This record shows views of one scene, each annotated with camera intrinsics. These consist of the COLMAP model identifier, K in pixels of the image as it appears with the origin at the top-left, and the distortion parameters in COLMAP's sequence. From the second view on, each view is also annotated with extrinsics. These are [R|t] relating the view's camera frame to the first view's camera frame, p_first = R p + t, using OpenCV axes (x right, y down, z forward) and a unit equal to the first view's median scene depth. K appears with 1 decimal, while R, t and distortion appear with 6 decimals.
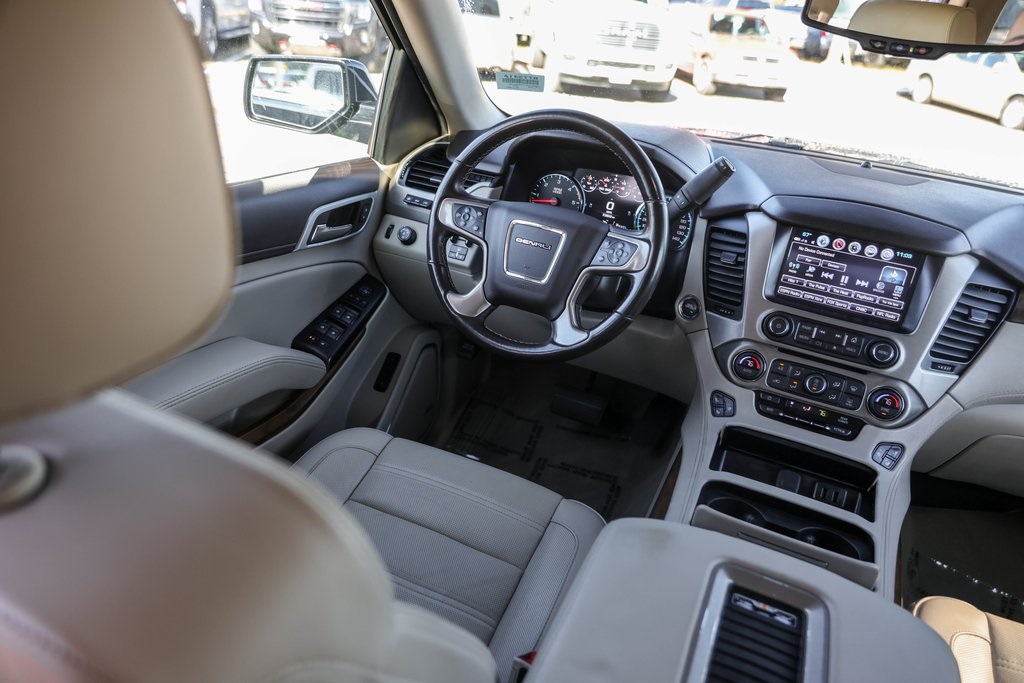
lens RADIAL K [[679.8, 0, 511.6], [0, 679.8, 342.2], [0, 0, 1]] dist [-0.018510, 0.007612]
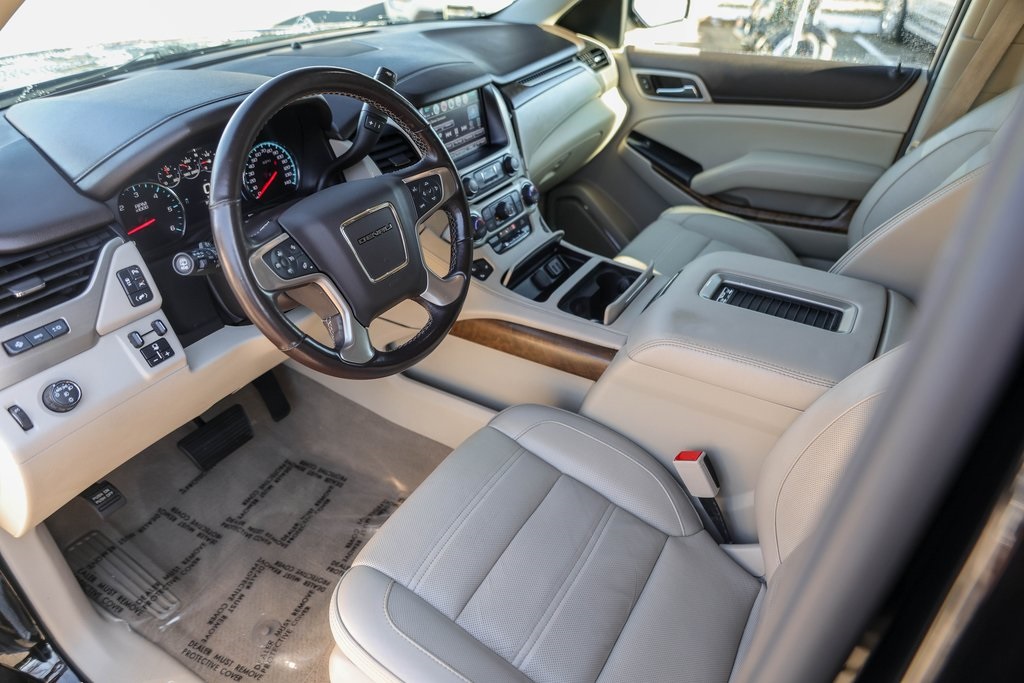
lens RADIAL K [[679.8, 0, 517.3], [0, 679.8, 332.4], [0, 0, 1]] dist [-0.018510, 0.007612]
pose [[0.096155, -0.609643, 0.786823, -0.661660], [0.451618, 0.731158, 0.511322, -0.393345], [-0.887015, 0.306177, 0.345629, 0.579718]]
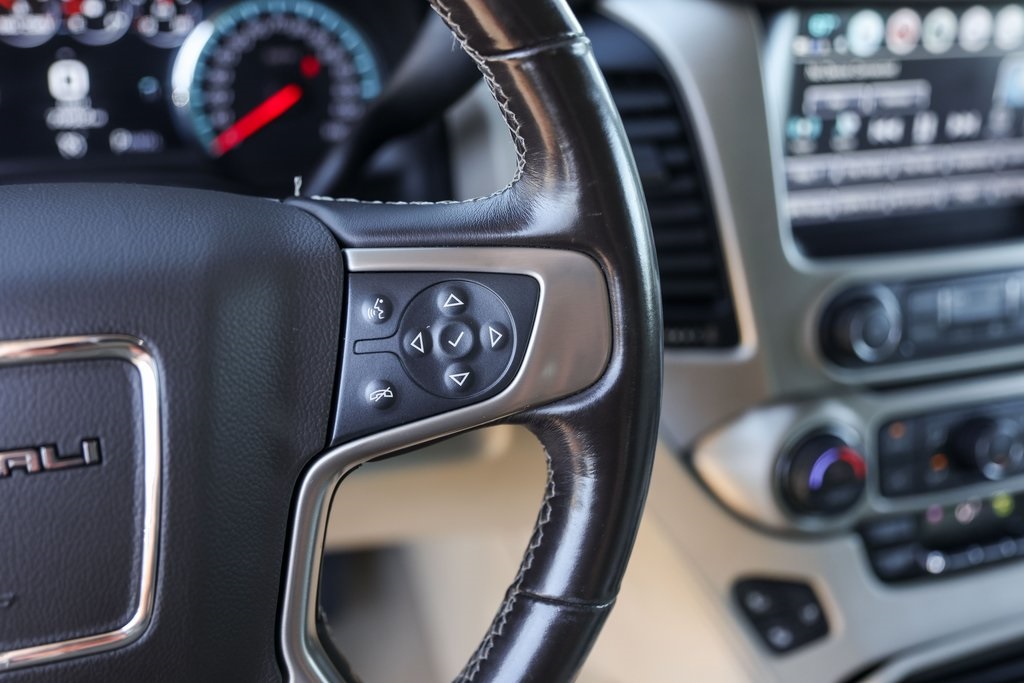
lens RADIAL K [[1041.5, 0, 519.3], [0, 1041.5, 345.6], [0, 0, 1]] dist [-0.003418, 0.000000]
pose [[0.719513, -0.409244, 0.561089, -0.004625], [0.319330, 0.912411, 0.255997, -0.189801], [-0.616709, -0.005020, 0.787175, 0.691478]]
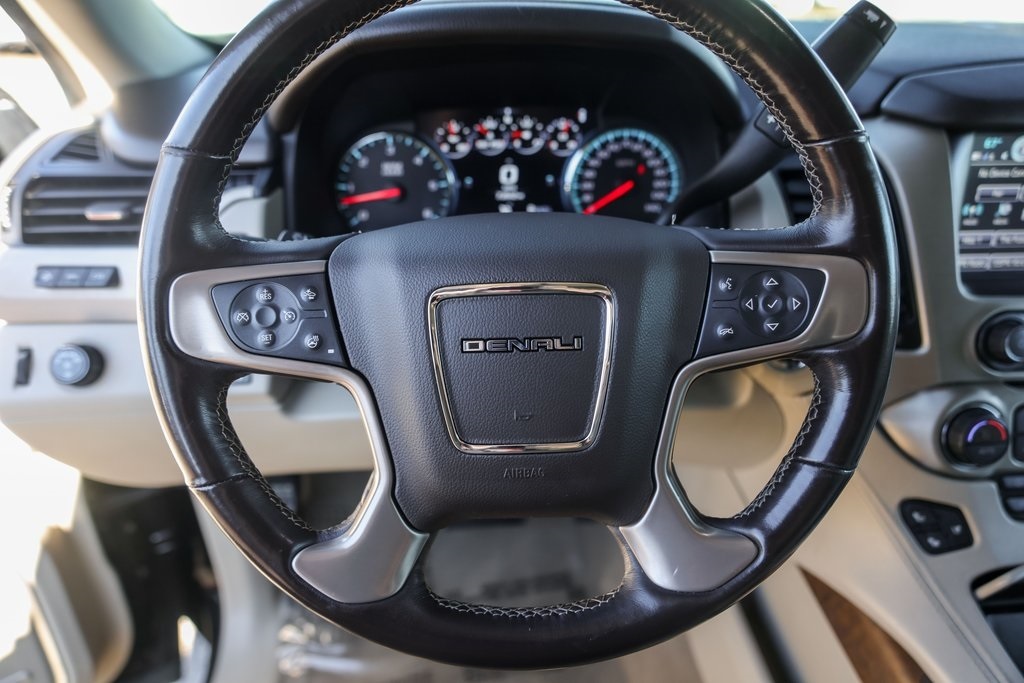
lens RADIAL K [[679.8, 0, 509.4], [0, 679.8, 343.1], [0, 0, 1]] dist [-0.018510, 0.007612]
pose [[0.874593, -0.321326, 0.363092, -0.090119], [0.293786, 0.946940, 0.130364, -0.185436], [-0.385716, -0.007344, 0.922588, 0.675501]]
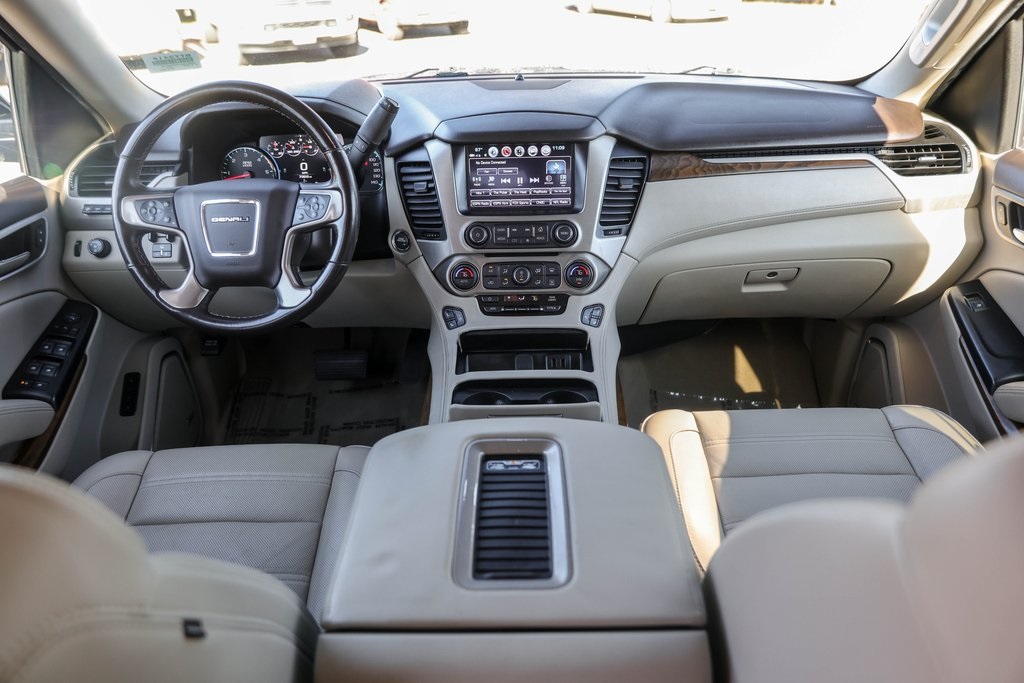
lens RADIAL K [[679.8, 0, 510.7], [0, 679.8, 342.6], [0, 0, 1]] dist [-0.018510, 0.007612]
pose [[0.903717, -0.306217, 0.299210, 0.050104], [0.287616, 0.951916, 0.105510, 0.041039], [-0.317132, -0.009294, 0.948336, -0.081989]]
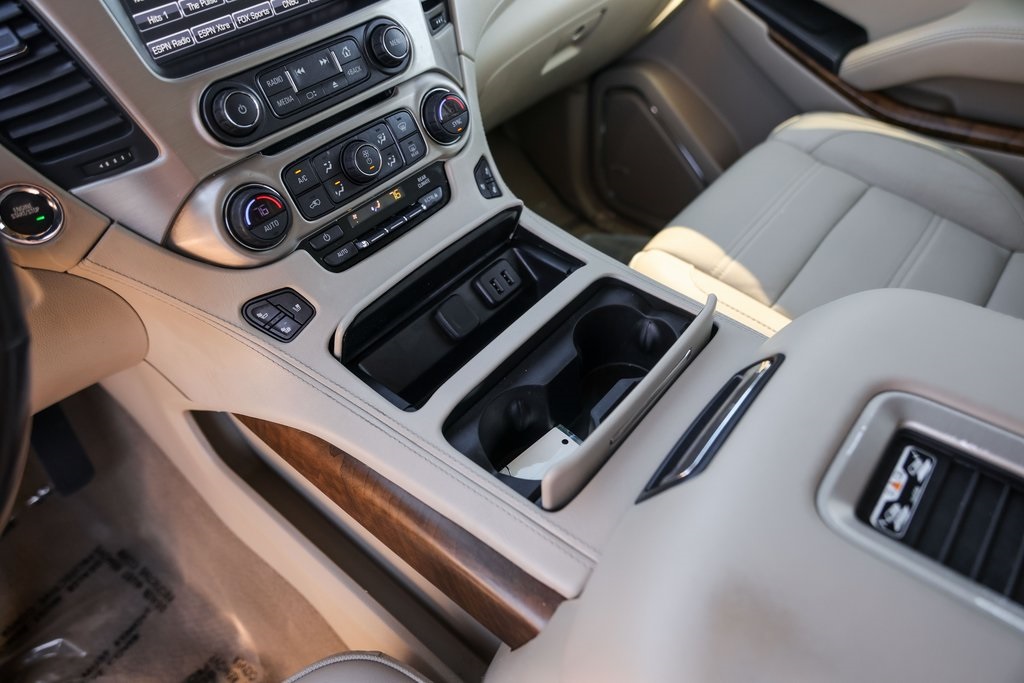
lens RADIAL K [[679.8, 0, 512.0], [0, 679.8, 337.9], [0, 0, 1]] dist [-0.018510, 0.007612]
pose [[0.250164, -0.739126, 0.625389, 0.035901], [0.513850, 0.648807, 0.561256, -0.083983], [-0.820595, 0.180950, 0.542108, 0.605504]]
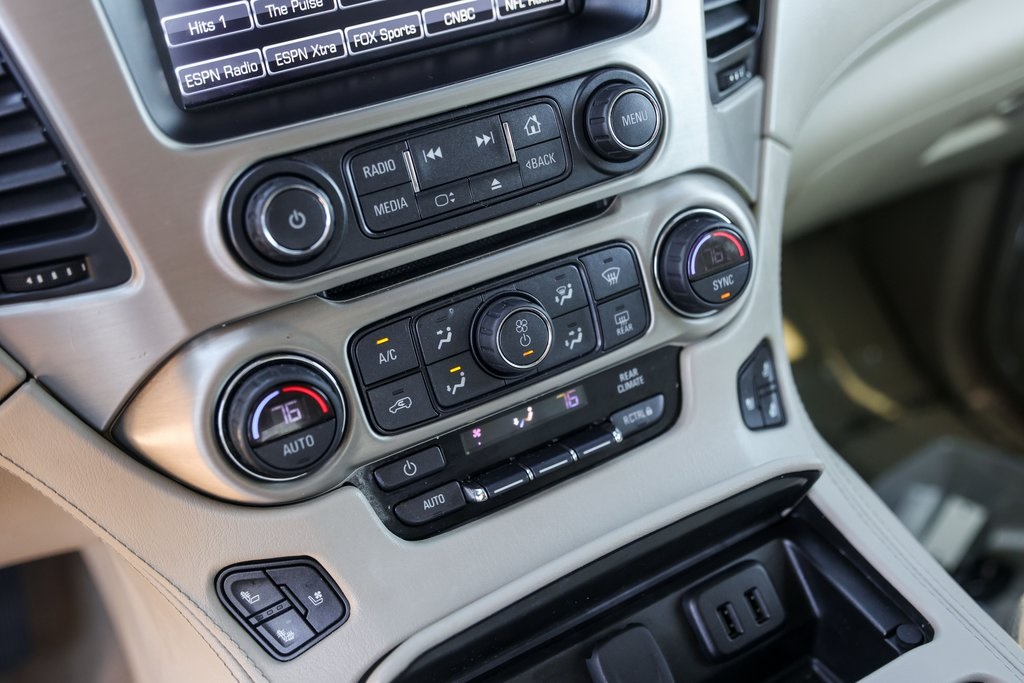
lens RADIAL K [[1041.5, 0, 507.9], [0, 1041.5, 341.5], [0, 0, 1]] dist [-0.003418, 0.000000]
pose [[0.570883, -0.580106, 0.581007, 0.192857], [0.466409, 0.811524, 0.351984, -0.080154], [-0.675689, 0.070046, 0.733851, 0.661739]]
